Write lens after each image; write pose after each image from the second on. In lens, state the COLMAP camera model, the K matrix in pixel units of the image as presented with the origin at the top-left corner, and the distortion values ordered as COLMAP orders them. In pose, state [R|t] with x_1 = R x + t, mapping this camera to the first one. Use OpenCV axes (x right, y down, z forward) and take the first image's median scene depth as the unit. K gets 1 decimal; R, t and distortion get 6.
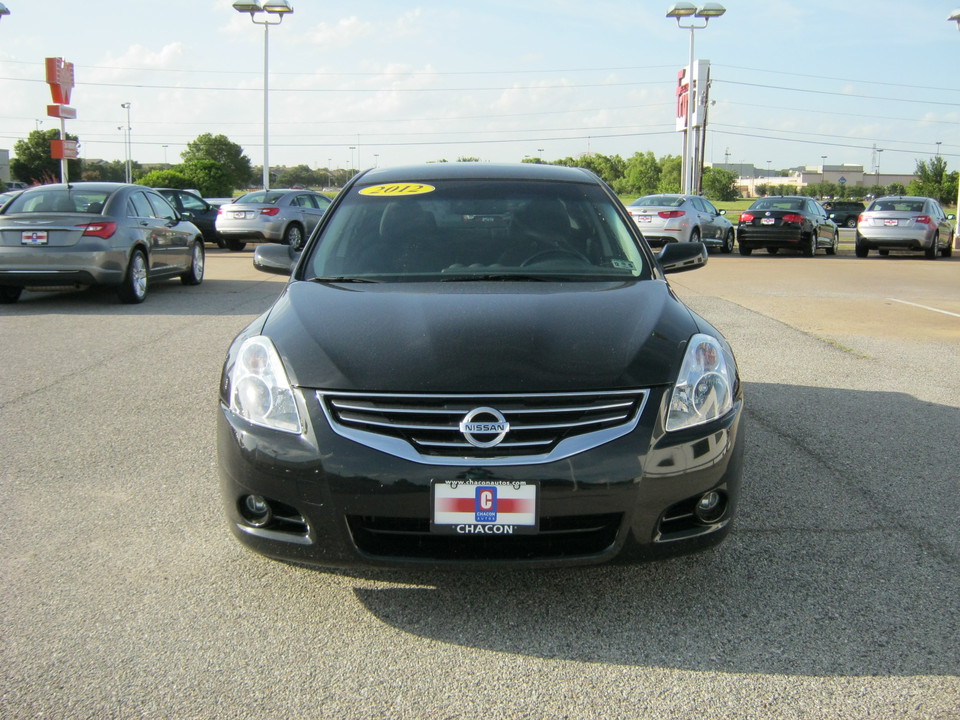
lens RADIAL K [[1064.0, 0, 481.7], [0, 1064.0, 356.2], [0, 0, 1]] dist [-0.082862, 0.000000]
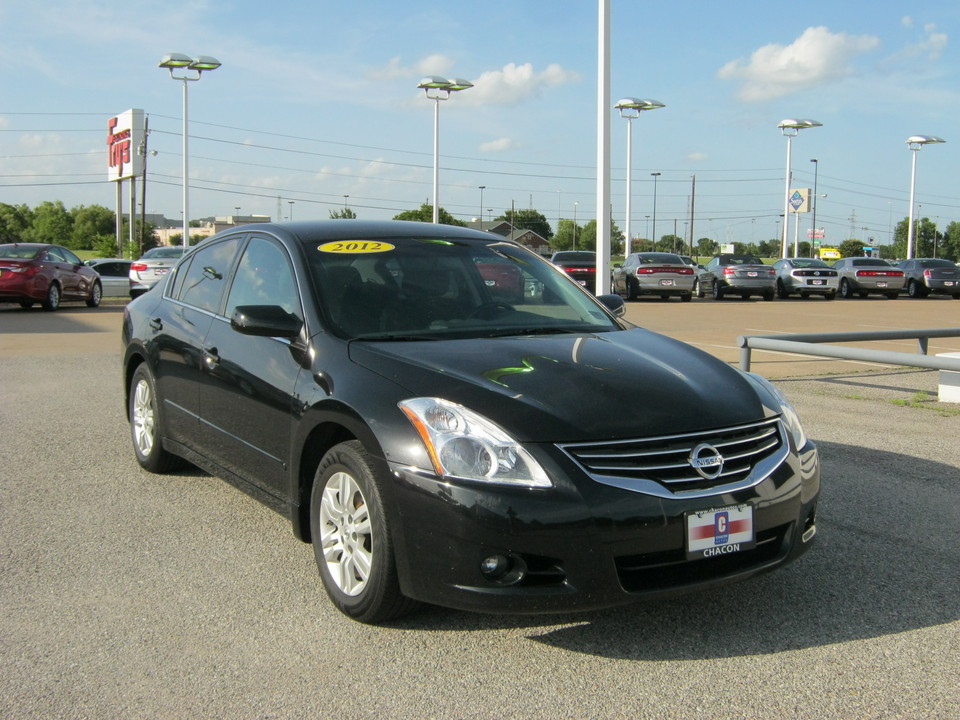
lens RADIAL K [[1064.0, 0, 479.2], [0, 1064.0, 368.8], [0, 0, 1]] dist [-0.082862, 0.000000]
pose [[0.855373, -0.053875, 0.515204, -0.495375], [0.071918, 0.997296, -0.015114, -0.020187], [-0.512997, 0.049980, 0.856934, 0.096567]]
